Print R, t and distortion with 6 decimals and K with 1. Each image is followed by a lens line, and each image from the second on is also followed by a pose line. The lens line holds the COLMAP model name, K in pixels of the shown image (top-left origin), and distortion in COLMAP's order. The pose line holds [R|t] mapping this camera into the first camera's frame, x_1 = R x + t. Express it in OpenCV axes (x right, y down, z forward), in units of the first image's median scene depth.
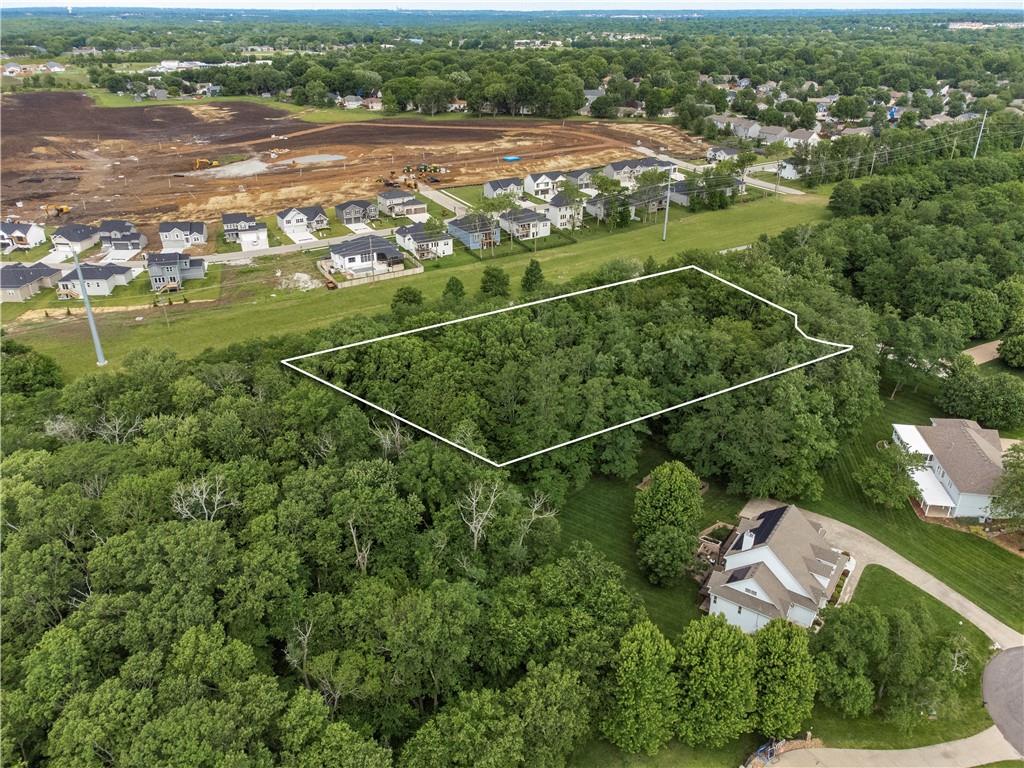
lens RADIAL K [[837.8, 0, 534.0], [0, 837.8, 384.4], [0, 0, 1]] dist [-0.005634, 0.038369]
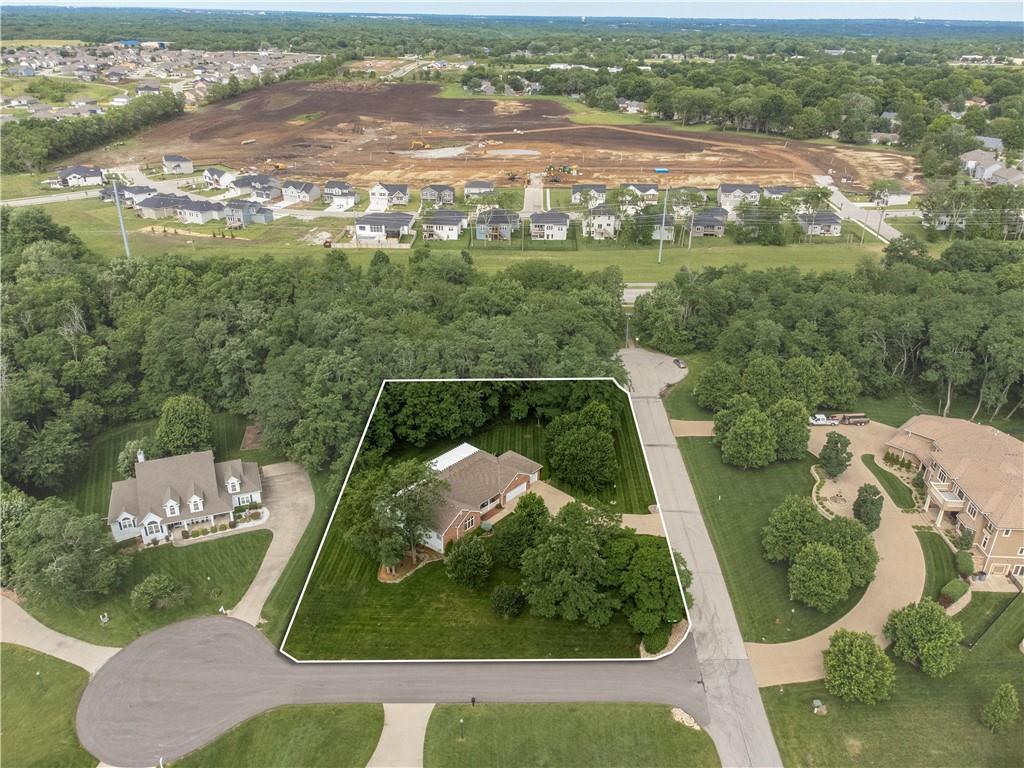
lens RADIAL K [[837.8, 0, 534.0], [0, 837.8, 384.4], [0, 0, 1]] dist [-0.005634, 0.038369]
pose [[0.810616, 0.246396, -0.531216, 0.606909], [-0.251041, 0.965799, 0.064891, -0.064387], [0.529036, 0.080755, 0.844748, 0.118475]]
